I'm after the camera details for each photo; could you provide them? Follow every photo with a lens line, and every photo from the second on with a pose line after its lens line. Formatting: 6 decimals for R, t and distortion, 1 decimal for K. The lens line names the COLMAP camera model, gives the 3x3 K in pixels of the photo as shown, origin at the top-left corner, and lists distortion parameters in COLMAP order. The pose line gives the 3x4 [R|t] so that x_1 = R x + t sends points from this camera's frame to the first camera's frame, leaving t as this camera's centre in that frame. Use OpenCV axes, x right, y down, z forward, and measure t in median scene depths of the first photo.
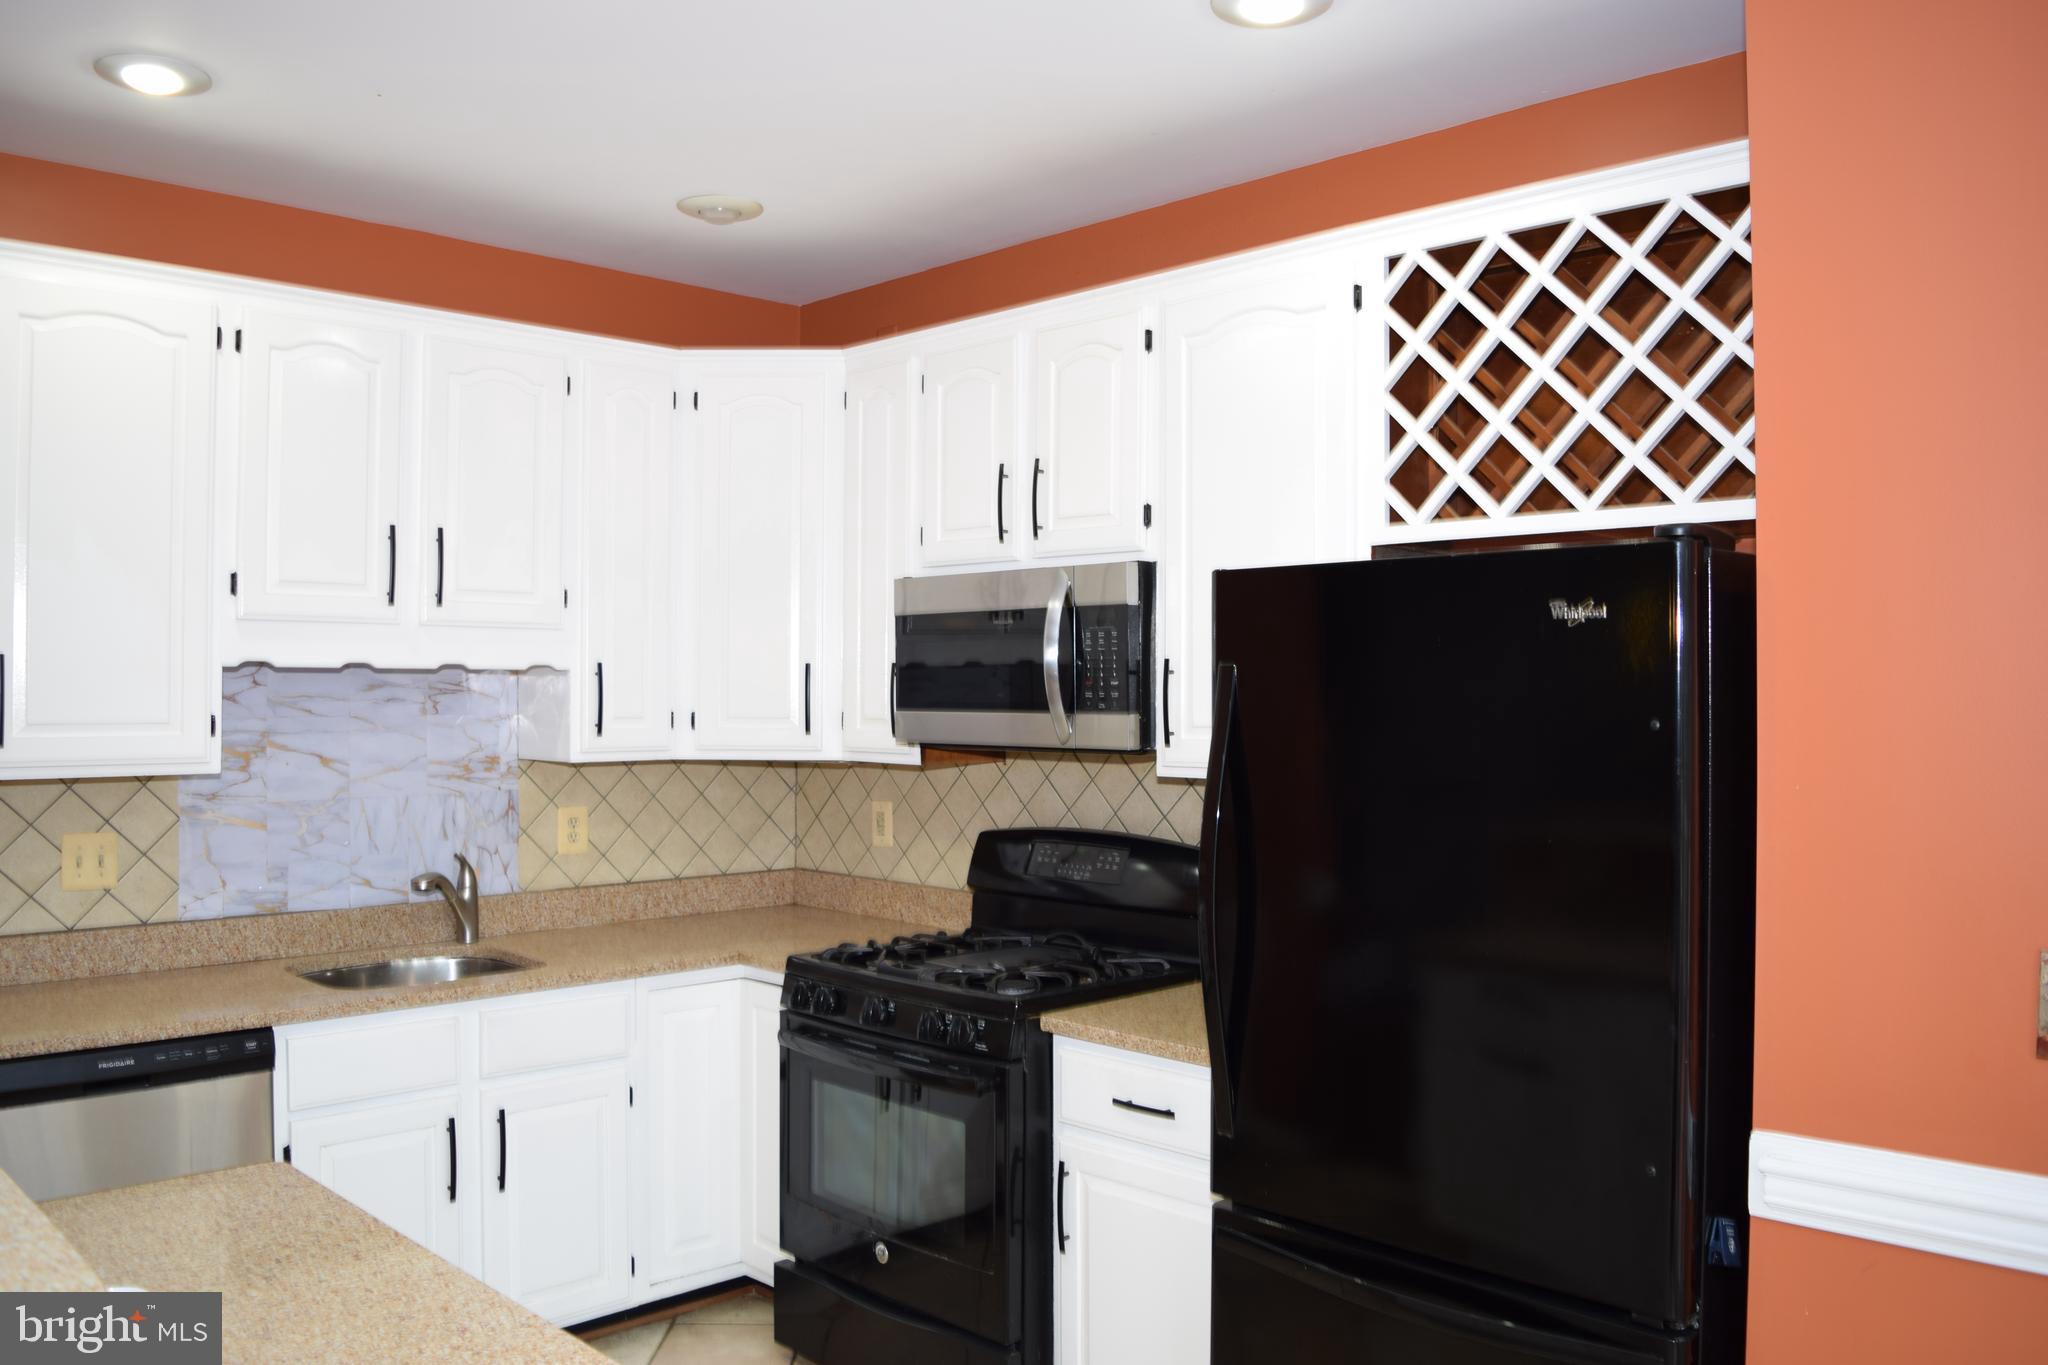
lens RADIAL K [[1605.4, 0, 1024.0], [0, 1605.4, 682.5], [0, 0, 1]] dist [-0.089502, 0.013330]
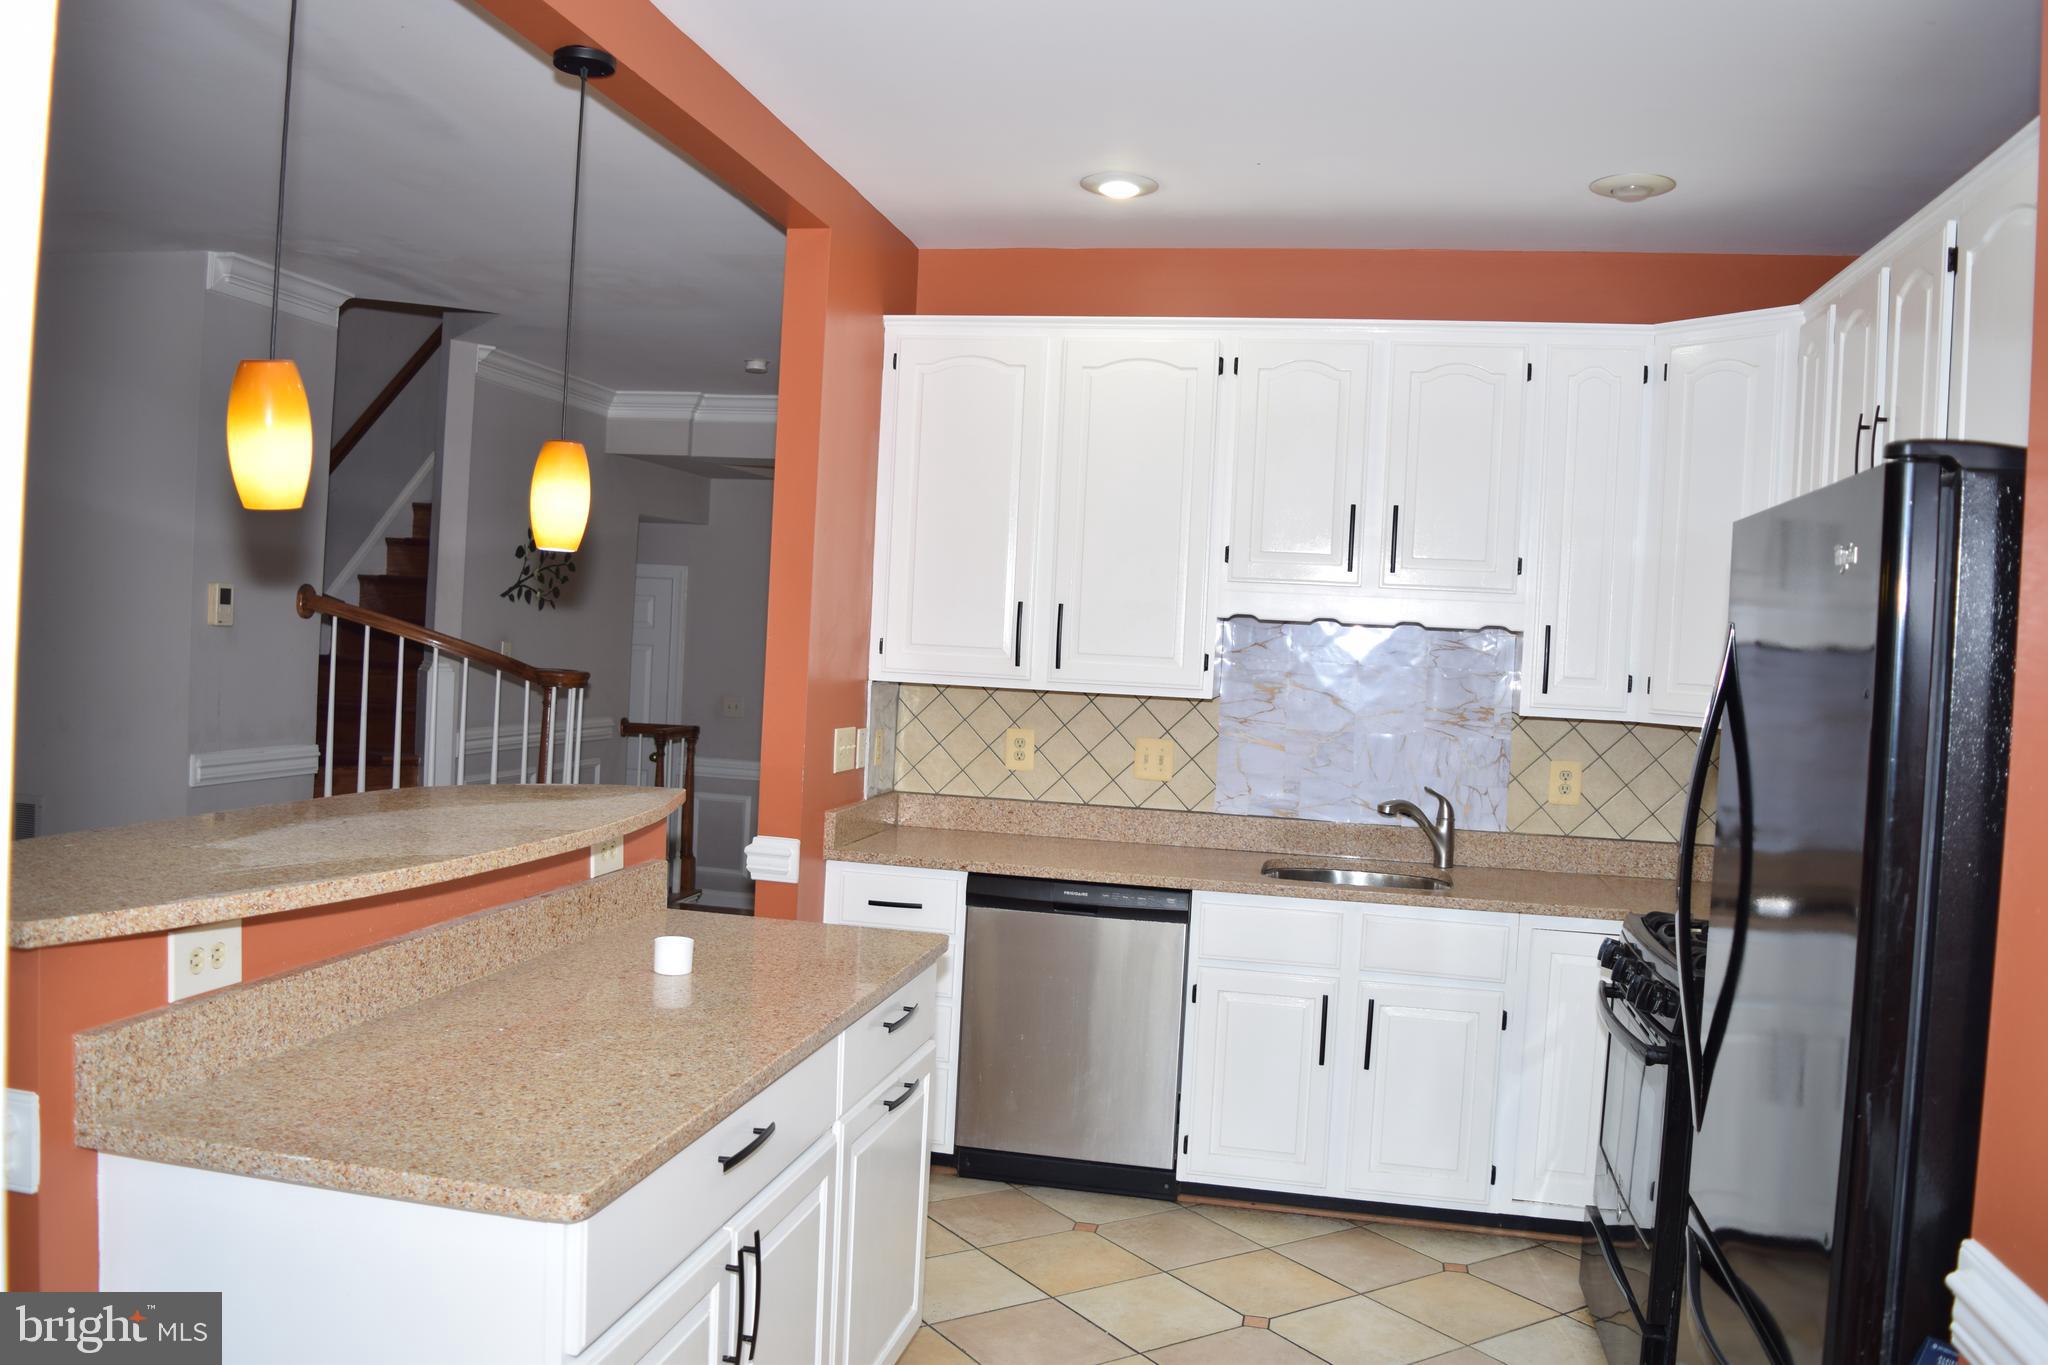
lens RADIAL K [[1576.7, 0, 1024.0], [0, 1576.7, 682.5], [0, 0, 1]] dist [-0.005657, -0.329723]
pose [[0.557344, 0.048415, -0.828869, 0.446394], [-0.040819, 0.998689, 0.030887, 0.008566], [0.829278, 0.016619, 0.558590, 0.121784]]
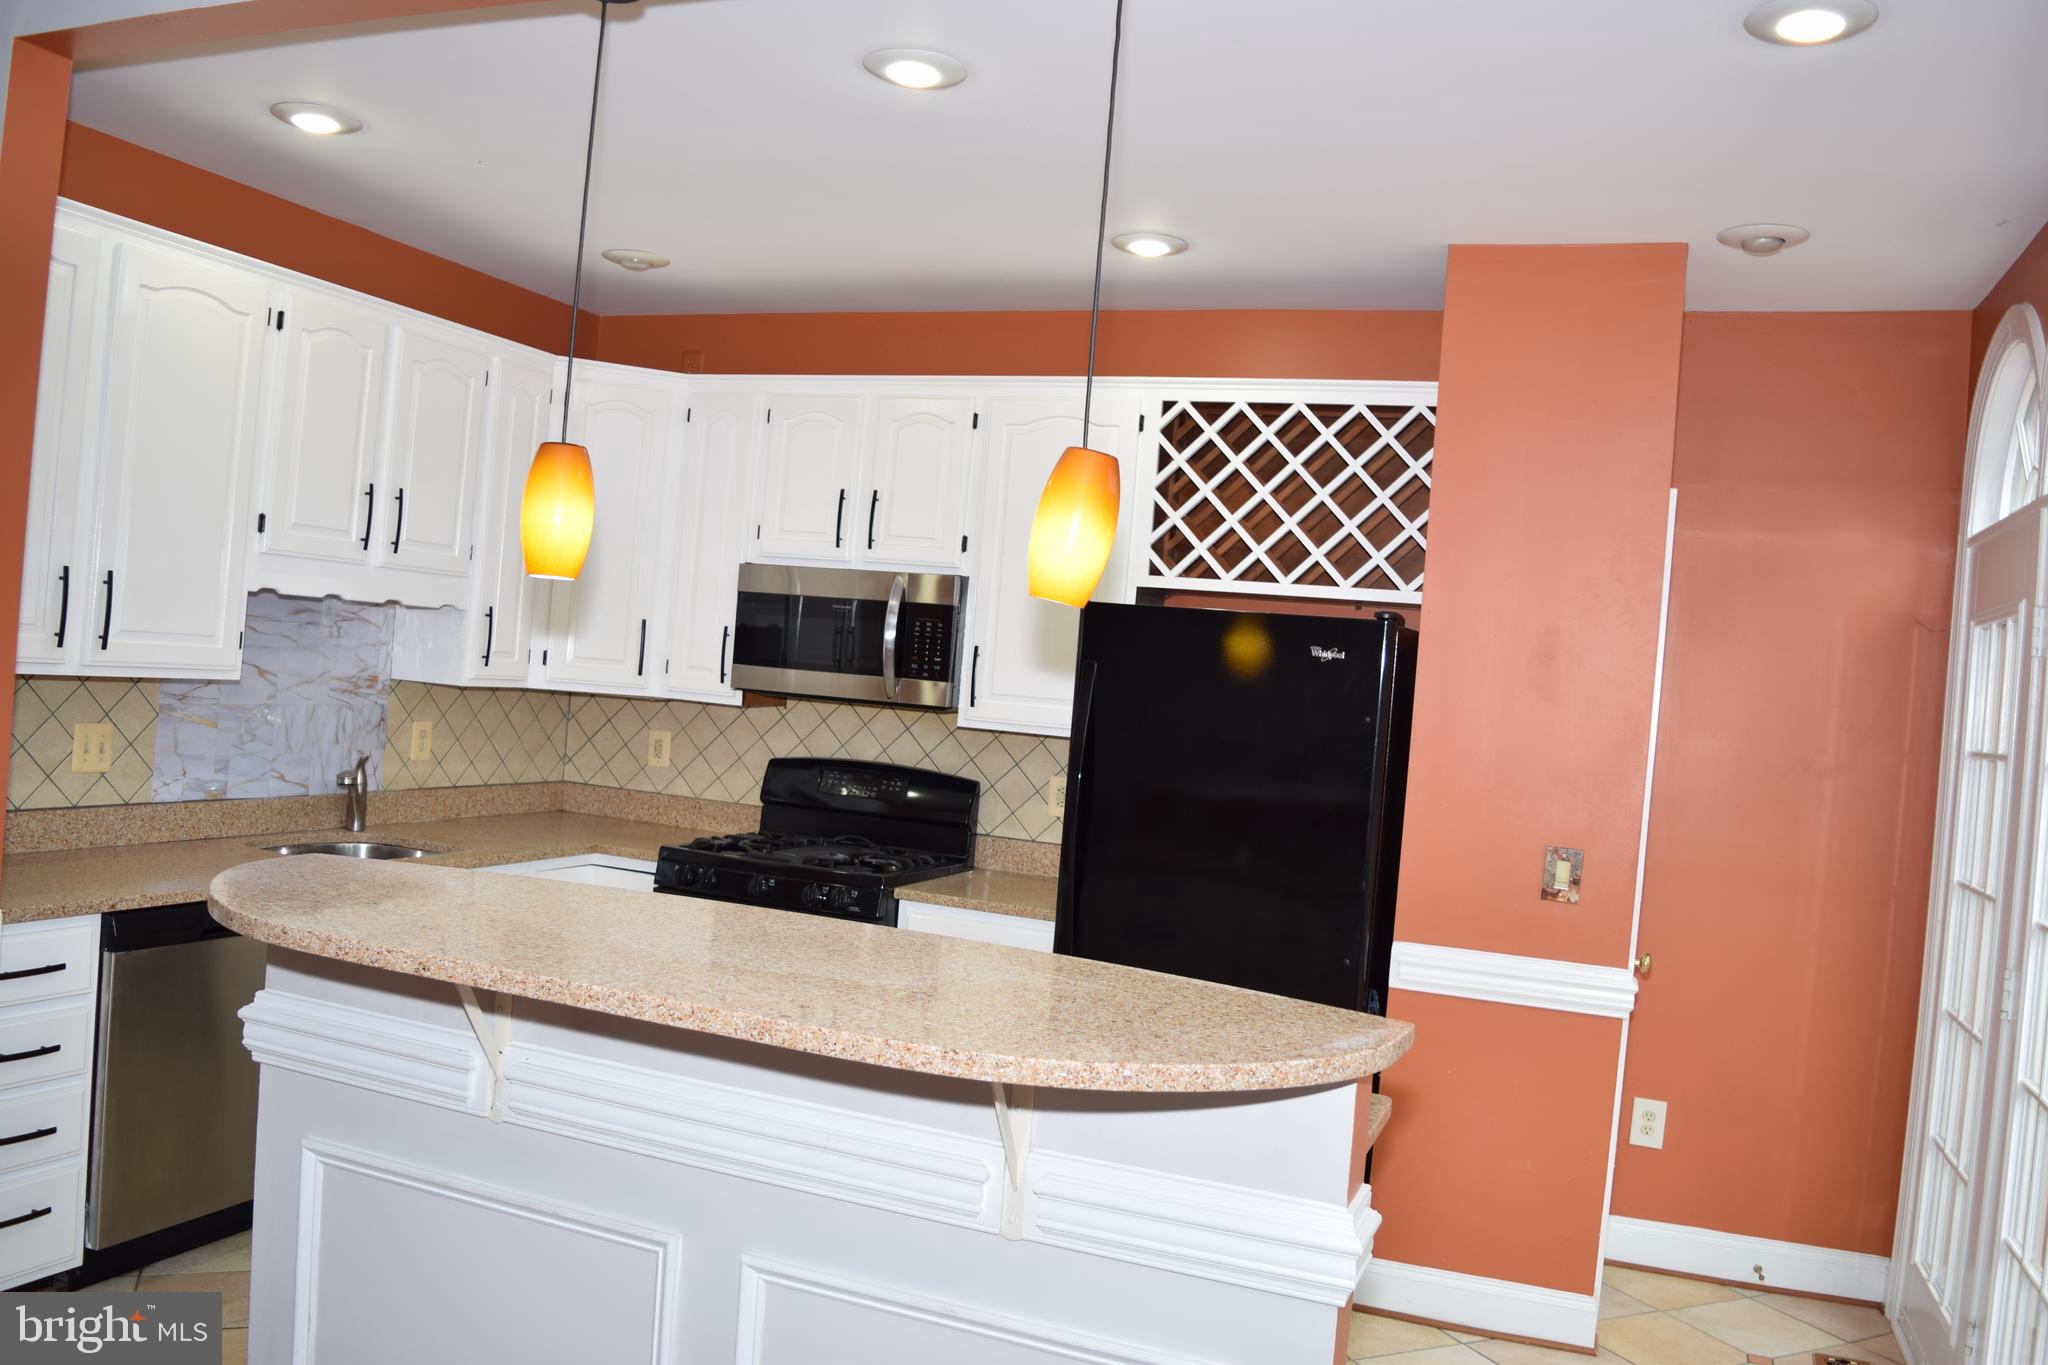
lens RADIAL K [[1605.4, 0, 1024.0], [0, 1605.4, 682.5], [0, 0, 1]] dist [-0.089502, 0.013330]
pose [[0.910530, 0.068509, 0.407728, -0.415235], [-0.081778, 0.996535, 0.015182, -0.006903], [-0.405275, -0.047167, 0.912977, -0.306048]]
